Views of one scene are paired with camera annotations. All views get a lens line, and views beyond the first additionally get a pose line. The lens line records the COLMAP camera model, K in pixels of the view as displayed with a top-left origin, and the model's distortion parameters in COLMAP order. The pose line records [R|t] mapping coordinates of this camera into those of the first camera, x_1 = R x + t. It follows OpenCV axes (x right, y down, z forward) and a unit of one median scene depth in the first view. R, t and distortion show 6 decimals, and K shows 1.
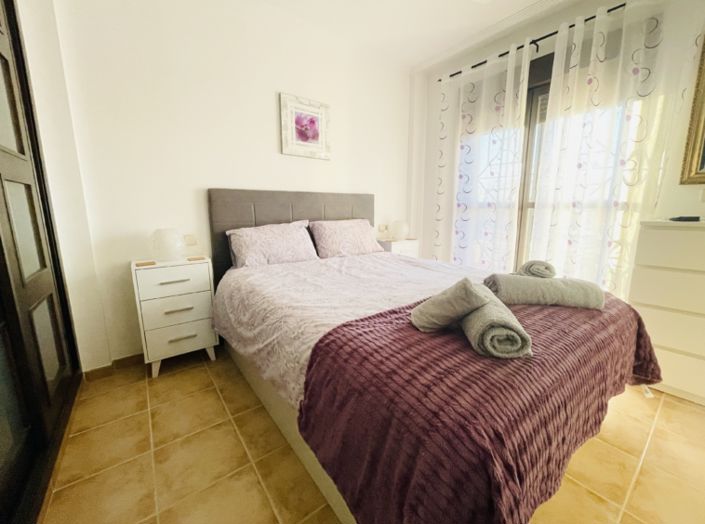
lens RADIAL K [[283.8, 0, 352.5], [0, 283.8, 262.0], [0, 0, 1]] dist [0.000912, 0.000550]
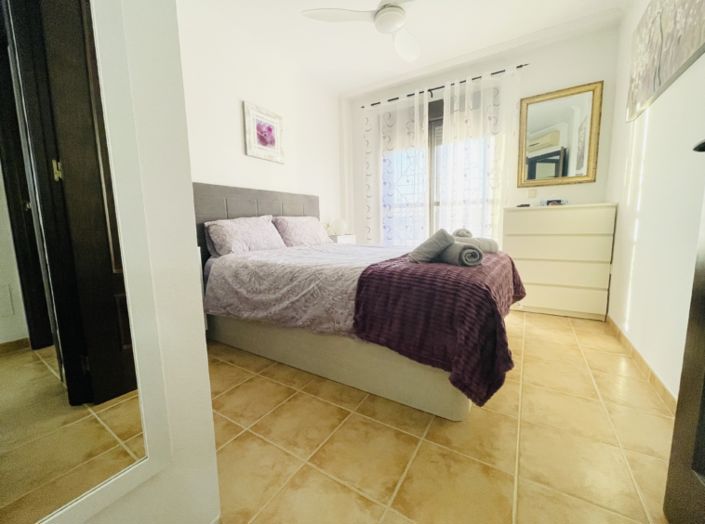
lens RADIAL K [[283.8, 0, 352.5], [0, 283.8, 262.0], [0, 0, 1]] dist [0.000912, 0.000550]
pose [[0.935039, -0.065082, 0.348521, -0.281509], [0.082965, 0.995879, -0.036618, 0.110338], [-0.344701, 0.063154, 0.936586, -0.153533]]
